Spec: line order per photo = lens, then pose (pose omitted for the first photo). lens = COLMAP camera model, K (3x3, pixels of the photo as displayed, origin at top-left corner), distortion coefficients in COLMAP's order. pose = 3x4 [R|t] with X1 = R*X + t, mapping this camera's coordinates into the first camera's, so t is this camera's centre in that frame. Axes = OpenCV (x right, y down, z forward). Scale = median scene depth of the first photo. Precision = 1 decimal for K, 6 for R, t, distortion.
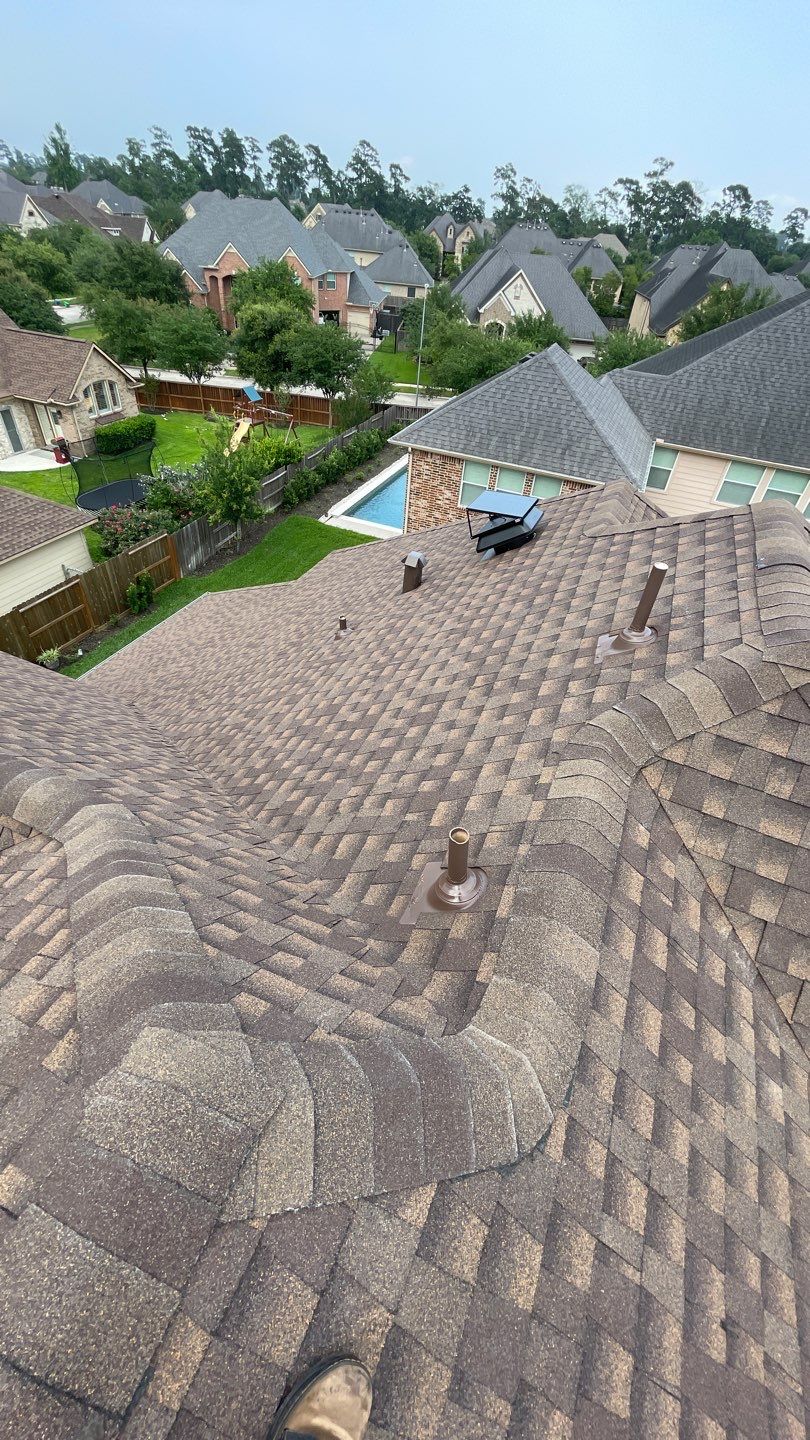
lens RADIAL K [[587.0, 0, 403.3], [0, 587.0, 717.1], [0, 0, 1]] dist [-0.002715, -0.000236]
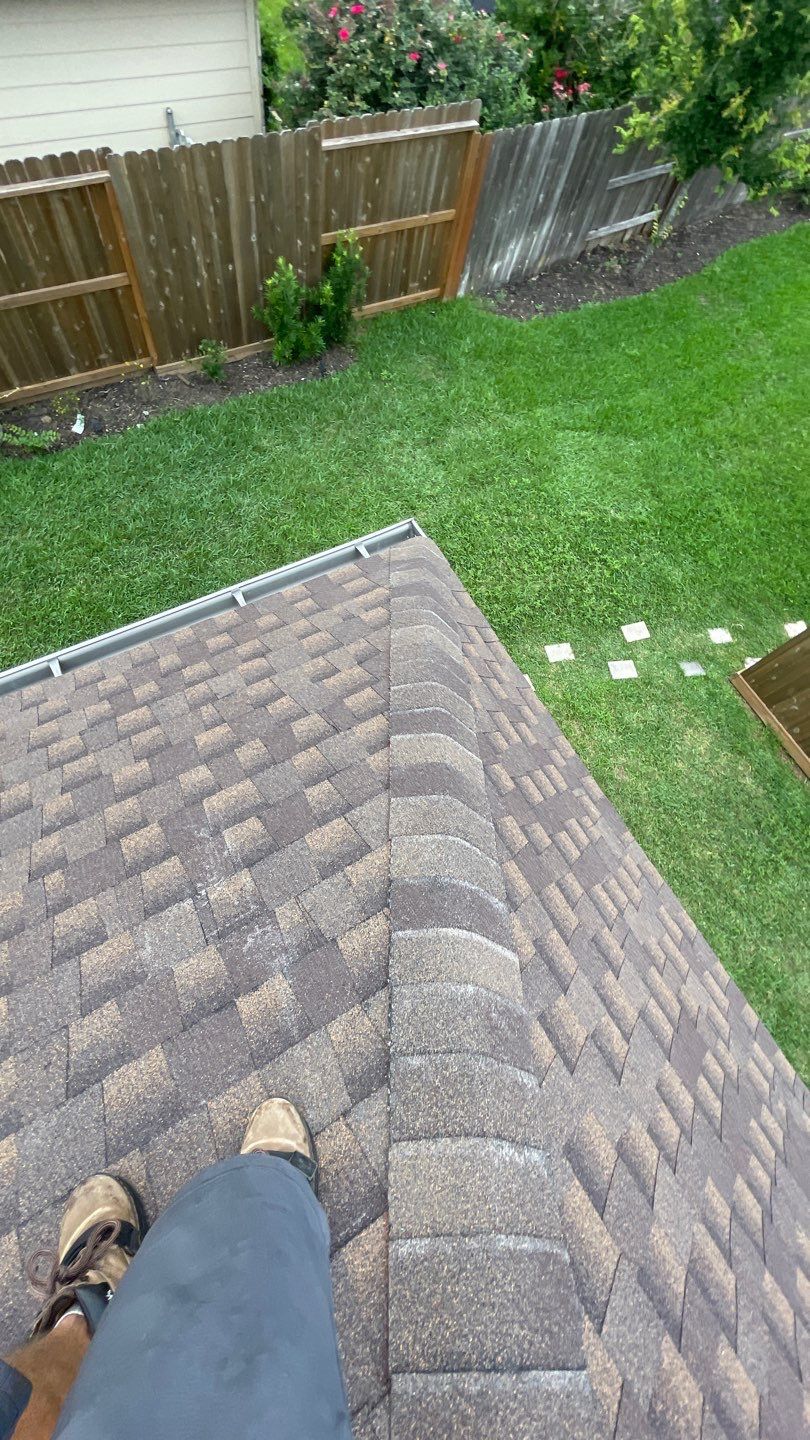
lens RADIAL K [[587.0, 0, 404.6], [0, 587.0, 721.4], [0, 0, 1]] dist [-0.002715, -0.000236]
pose [[0.811027, 0.561799, -0.163149, -0.203955], [-0.449464, 0.776902, 0.440915, -0.182613], [0.374456, -0.284265, 0.882596, 0.611498]]
